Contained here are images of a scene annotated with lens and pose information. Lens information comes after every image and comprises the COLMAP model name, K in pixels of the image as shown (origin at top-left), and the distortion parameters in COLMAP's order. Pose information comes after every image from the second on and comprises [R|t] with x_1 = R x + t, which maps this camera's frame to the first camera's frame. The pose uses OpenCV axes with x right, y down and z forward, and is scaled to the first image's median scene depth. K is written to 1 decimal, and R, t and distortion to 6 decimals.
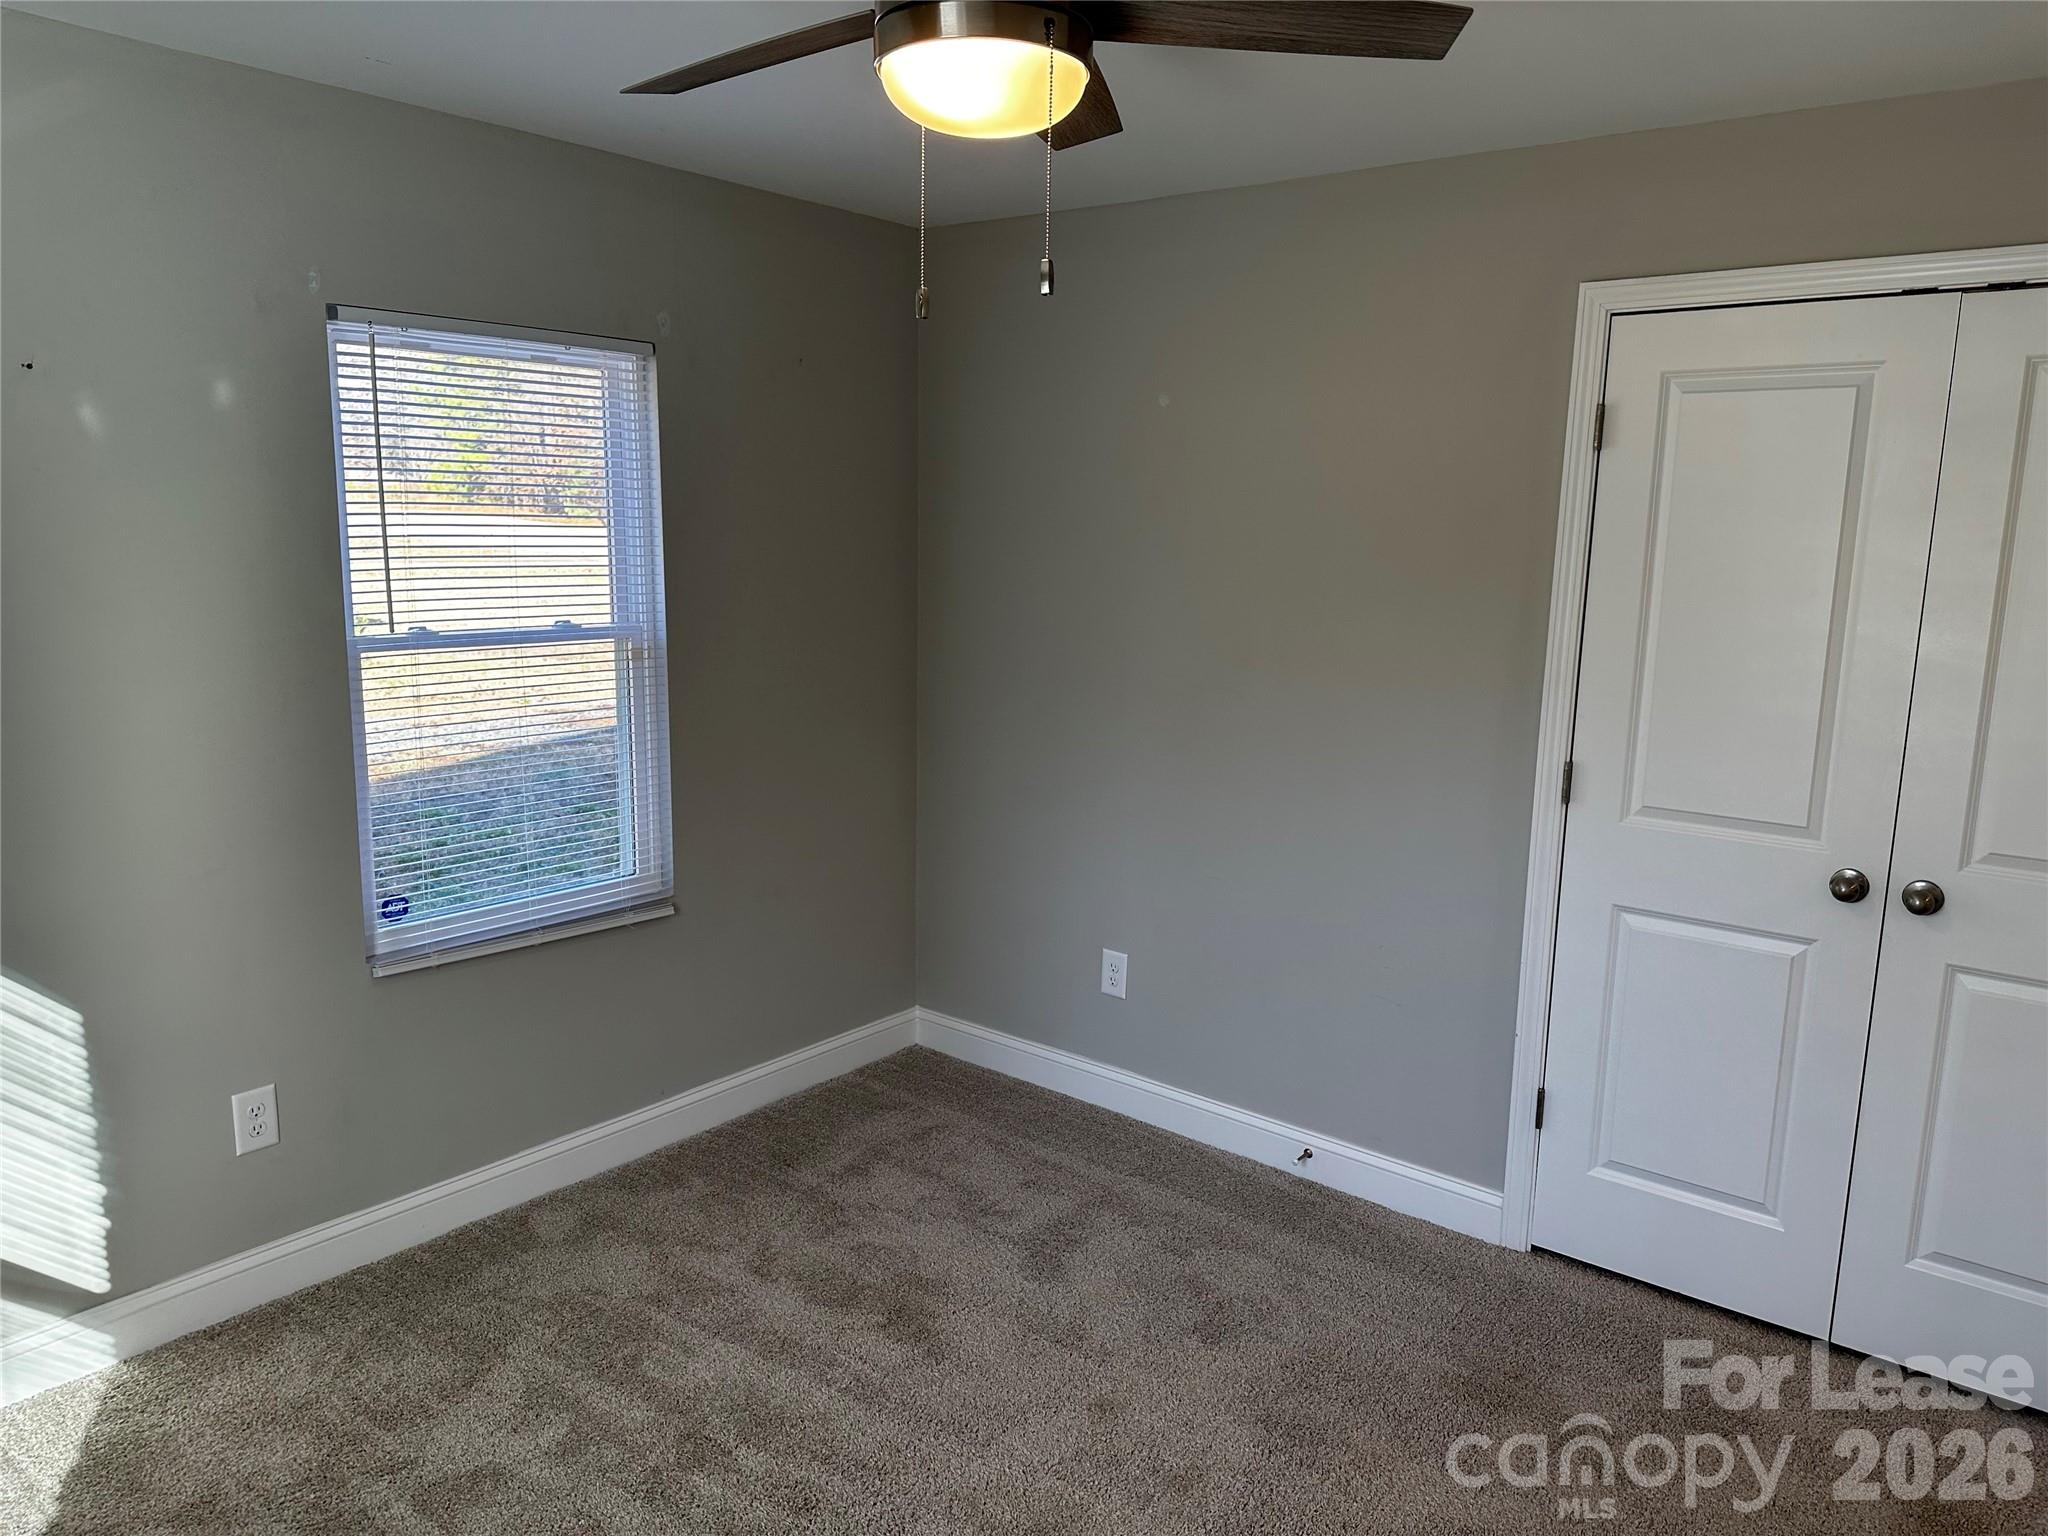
lens RADIAL K [[1423.3, 0, 1028.7], [0, 1423.3, 765.6], [0, 0, 1]] dist [0.117472, -0.165456]
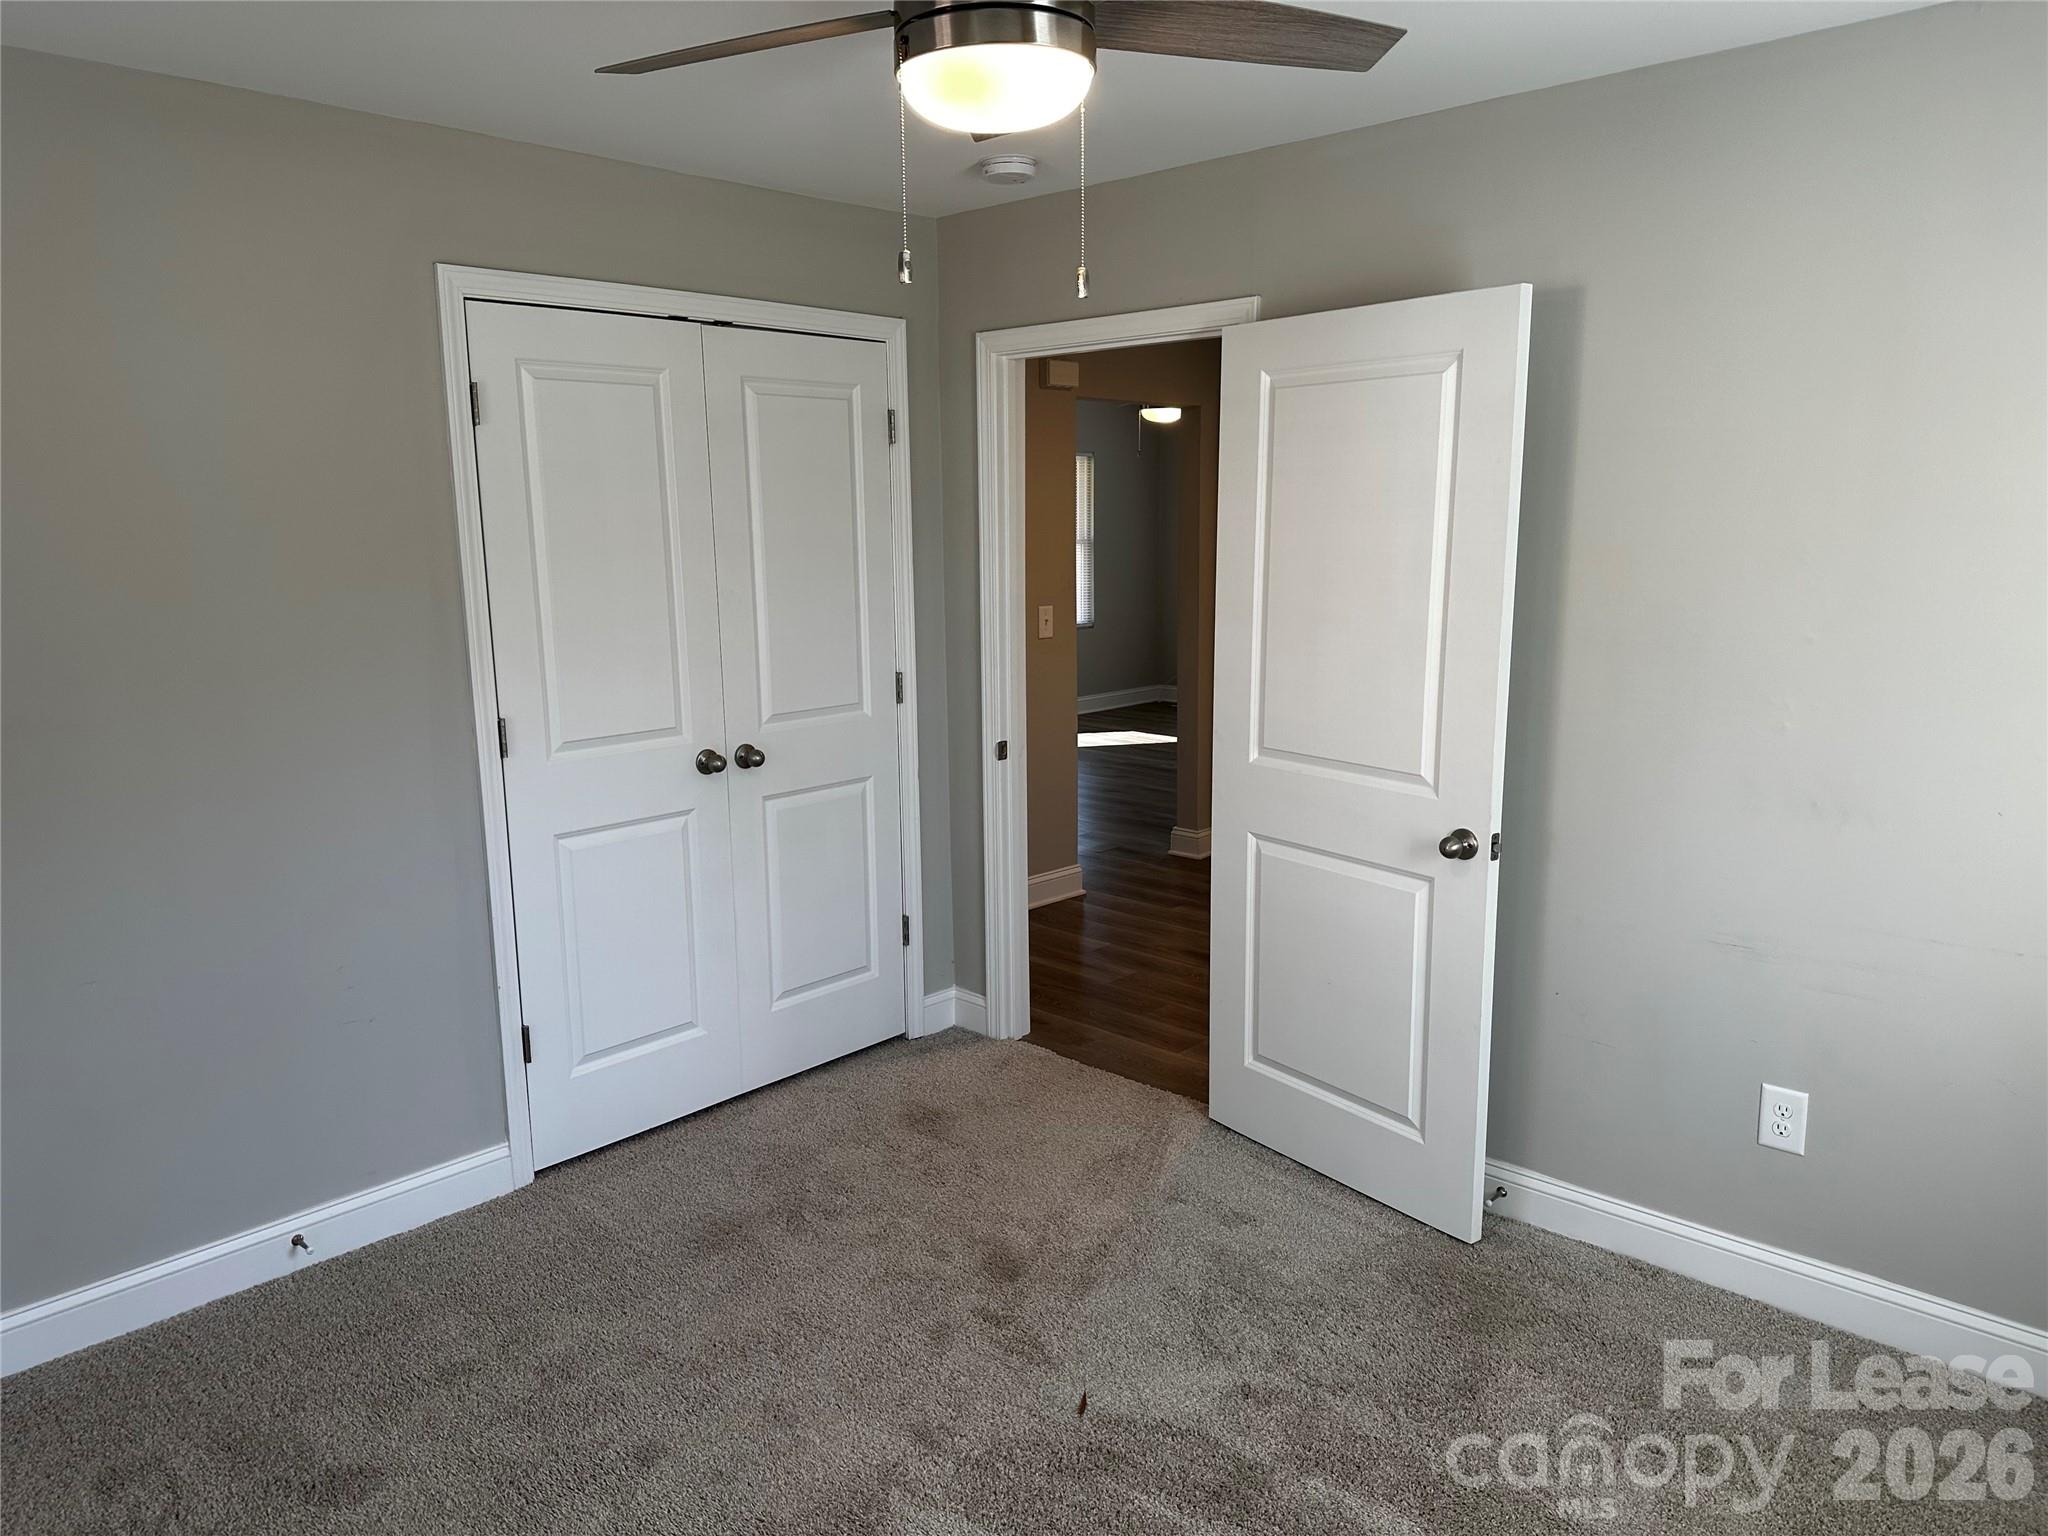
lens RADIAL K [[1384.6, 0, 1022.6], [0, 1384.6, 758.9], [0, 0, 1]] dist [-0.030096, -0.001584]
pose [[0.076295, -0.196993, 0.977432, -0.553844], [0.180862, 0.966761, 0.180725, -0.081967], [-0.980545, 0.162992, 0.109388, 0.482073]]
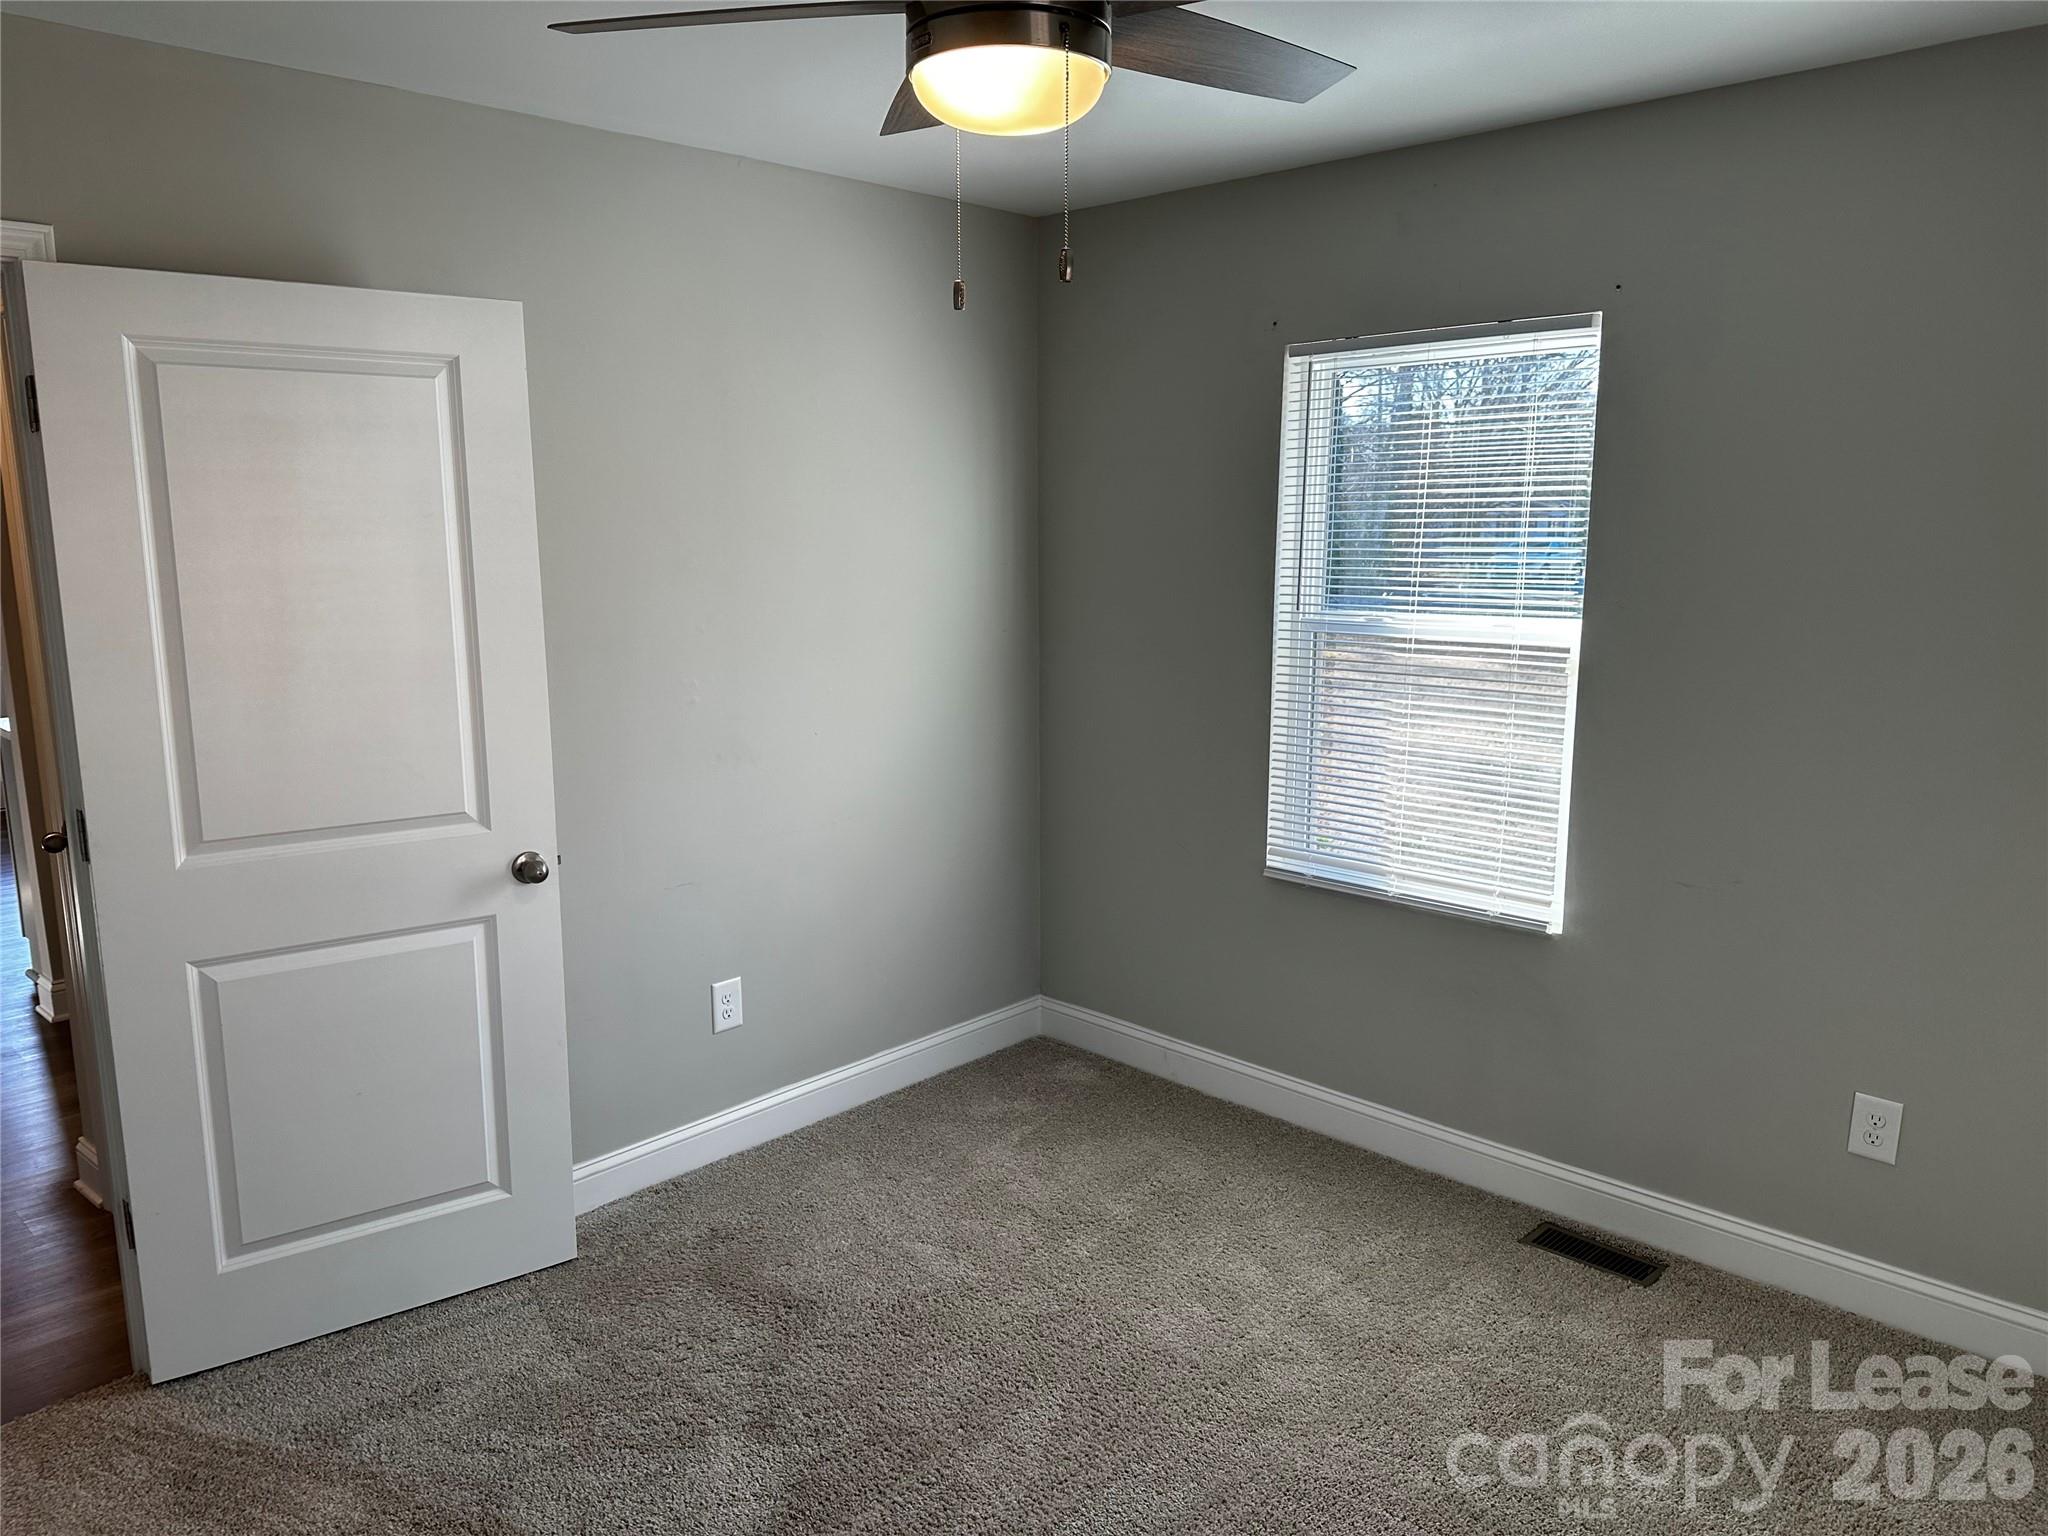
lens RADIAL K [[1423.3, 0, 1028.7], [0, 1423.3, 765.6], [0, 0, 1]] dist [0.117472, -0.165456]
pose [[-0.996599, -0.032848, 0.075571, 0.646582], [-0.005613, 0.942043, 0.335446, -0.330856], [-0.082209, 0.333881, -0.939024, 2.018286]]
